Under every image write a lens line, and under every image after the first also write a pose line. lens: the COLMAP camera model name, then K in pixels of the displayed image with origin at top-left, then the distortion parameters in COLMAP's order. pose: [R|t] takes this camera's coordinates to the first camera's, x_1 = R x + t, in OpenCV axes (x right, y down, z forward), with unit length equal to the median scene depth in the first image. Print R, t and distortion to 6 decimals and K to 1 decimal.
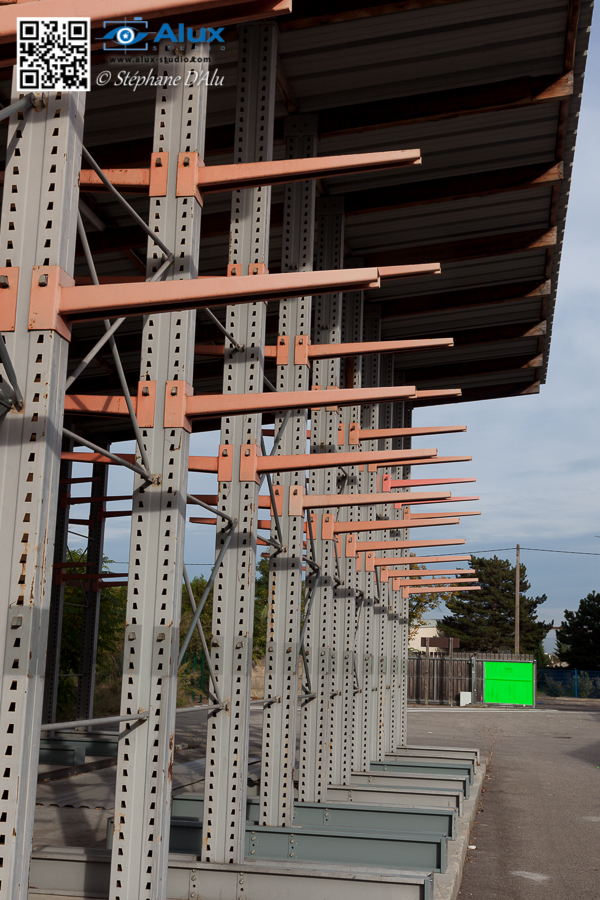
lens RADIAL K [[1506.7, 0, 300.0], [0, 1506.7, 450.0], [0, 0, 1]] dist [0.063651, 0.032349]
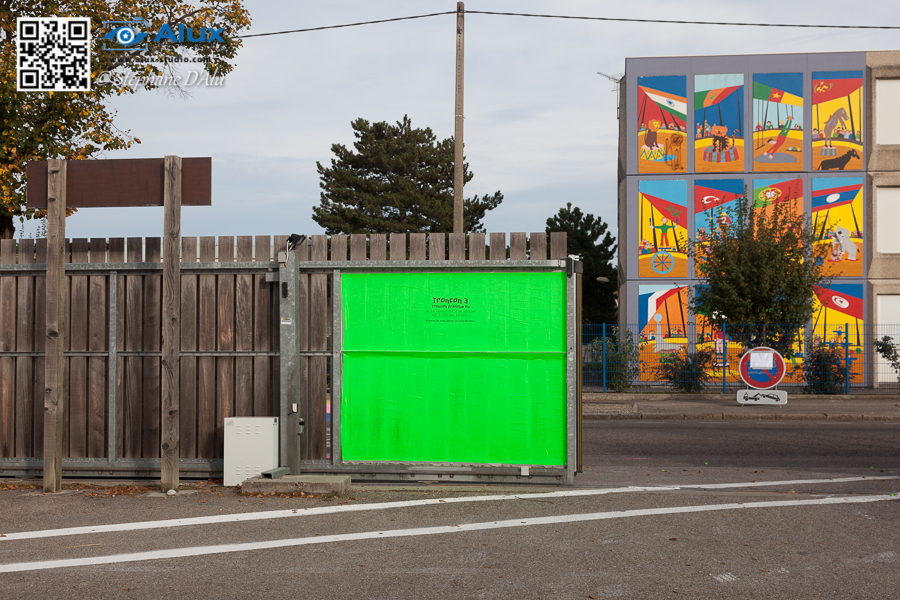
lens RADIAL K [[1506.7, 0, 450.0], [0, 1506.7, 300.0], [0, 0, 1]] dist [0.063651, 0.032349]
pose [[0.988125, -0.020857, 0.152228, 0.104677], [0.003300, 0.993396, 0.114687, 0.119163], [-0.153615, -0.112823, 0.981669, 0.786266]]
